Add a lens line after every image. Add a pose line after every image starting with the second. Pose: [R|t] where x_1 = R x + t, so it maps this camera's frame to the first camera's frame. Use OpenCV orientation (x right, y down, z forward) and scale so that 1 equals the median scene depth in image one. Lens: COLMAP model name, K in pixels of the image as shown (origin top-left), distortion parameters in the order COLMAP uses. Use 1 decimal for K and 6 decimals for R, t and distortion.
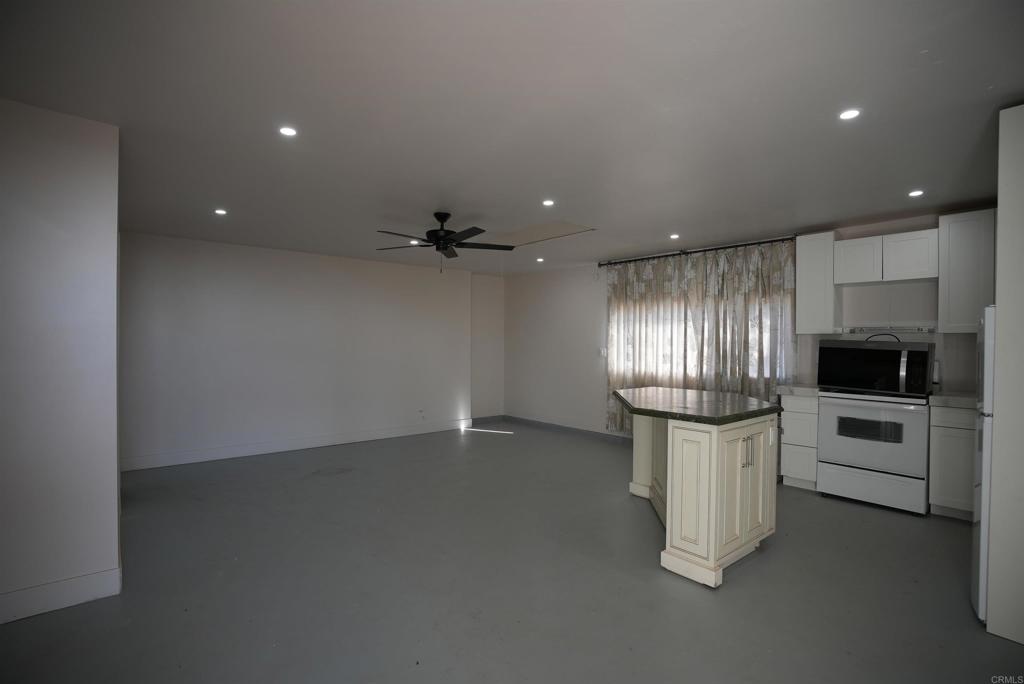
lens RADIAL K [[472.6, 0, 508.5], [0, 472.6, 344.0], [0, 0, 1]] dist [-0.074358, 0.029333]
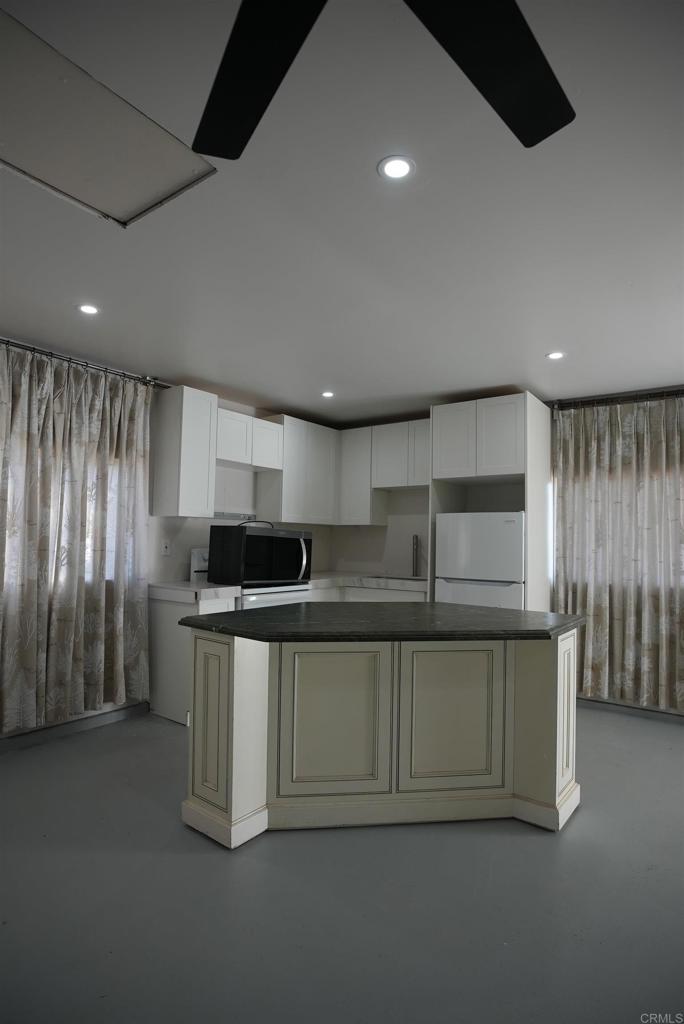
lens RADIAL K [[535.3, 0, 342.0], [0, 535.3, 512.0], [0, 0, 1]] dist [-0.063677, 0.029458]
pose [[-0.209790, 0.033479, 0.977173, -0.202793], [-0.025948, 0.998871, -0.039793, -0.001668], [-0.977402, -0.033704, -0.208685, 0.723158]]
